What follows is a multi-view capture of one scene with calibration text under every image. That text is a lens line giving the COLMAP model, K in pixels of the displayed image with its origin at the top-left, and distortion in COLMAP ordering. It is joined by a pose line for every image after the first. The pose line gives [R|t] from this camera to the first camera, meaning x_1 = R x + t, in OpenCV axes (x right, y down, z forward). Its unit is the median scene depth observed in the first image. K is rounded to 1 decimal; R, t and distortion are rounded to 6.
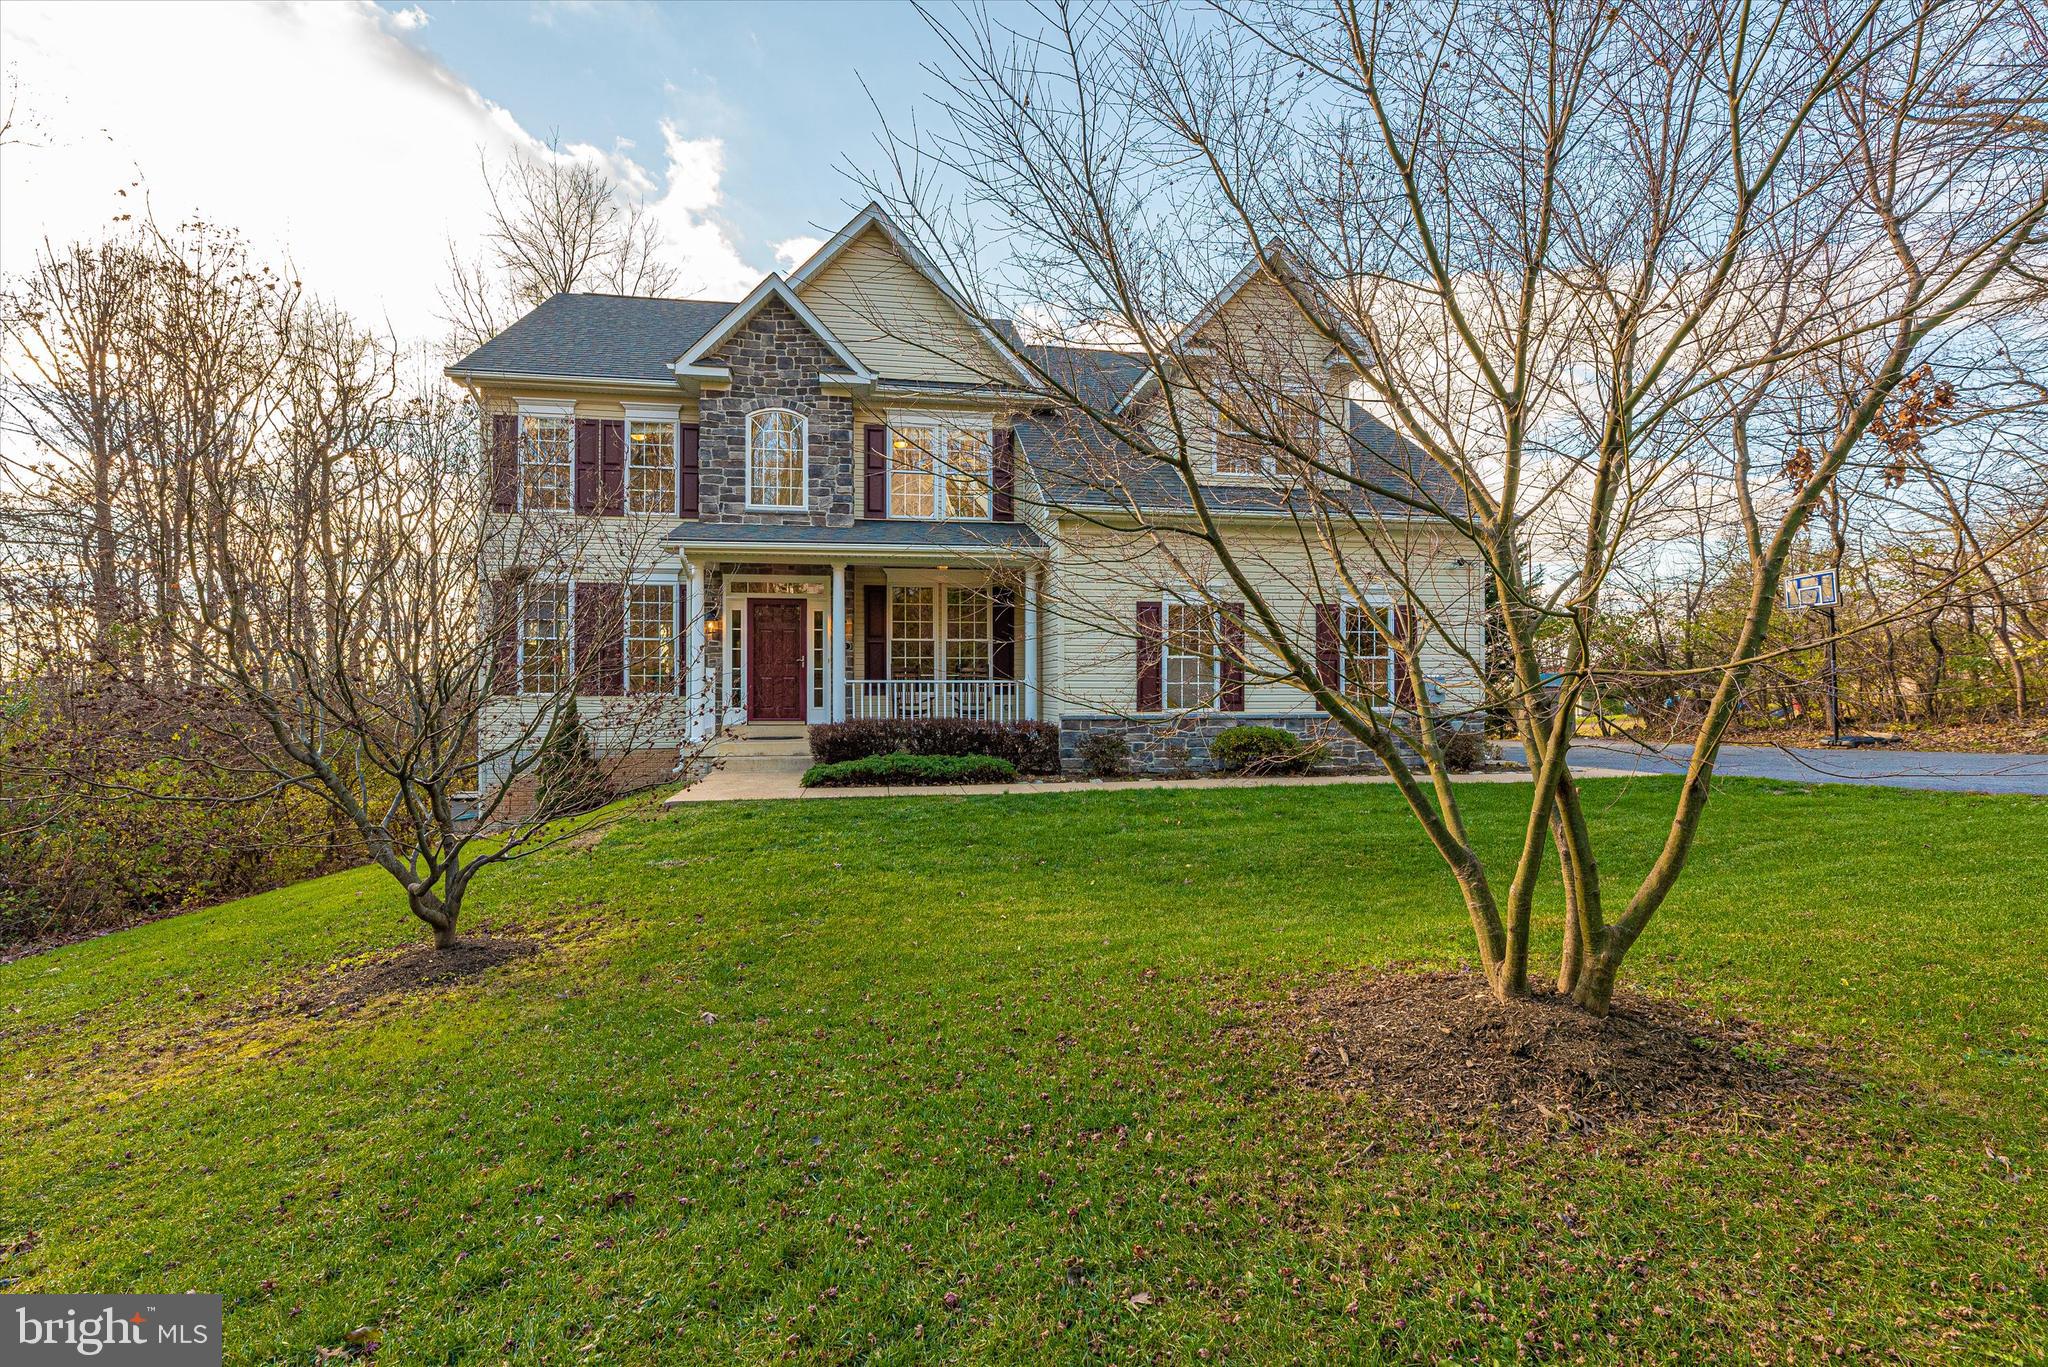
lens RADIAL K [[705.1, 0, 979.6], [0, 705.1, 683.1], [0, 0, 1]] dist [-0.001047, -0.000106]
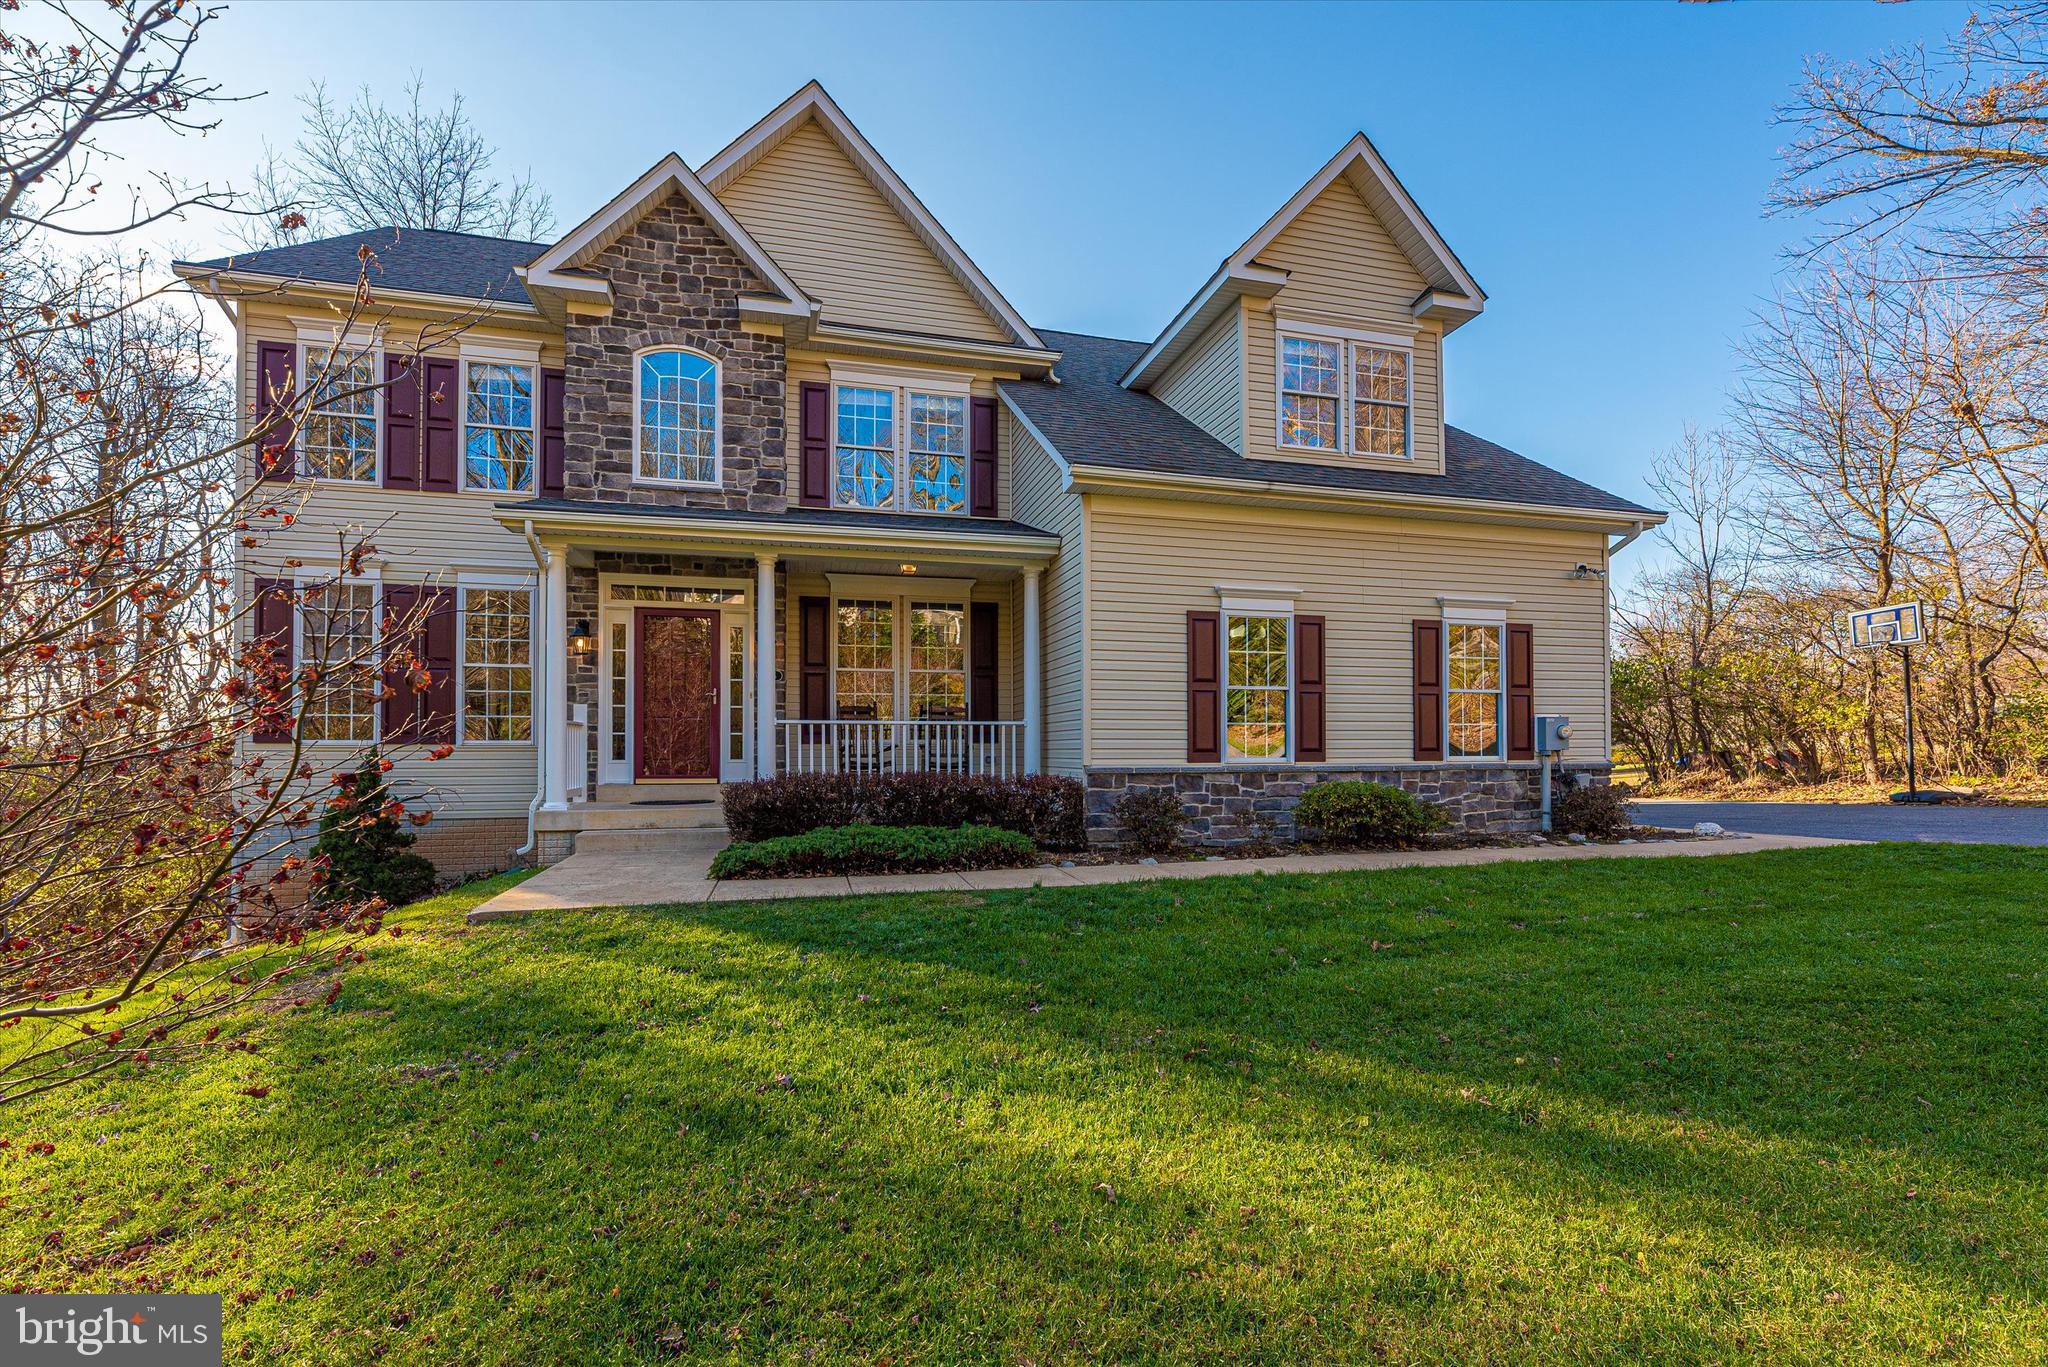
lens RADIAL K [[753.2, 0, 964.6], [0, 753.2, 731.1], [0, 0, 1]] dist [-0.000060, 0.000173]
pose [[0.997644, -0.003791, 0.068498, -0.050326], [0.004944, 0.999849, -0.016670, 0.018601], [-0.068424, 0.016969, 0.997512, 0.221600]]
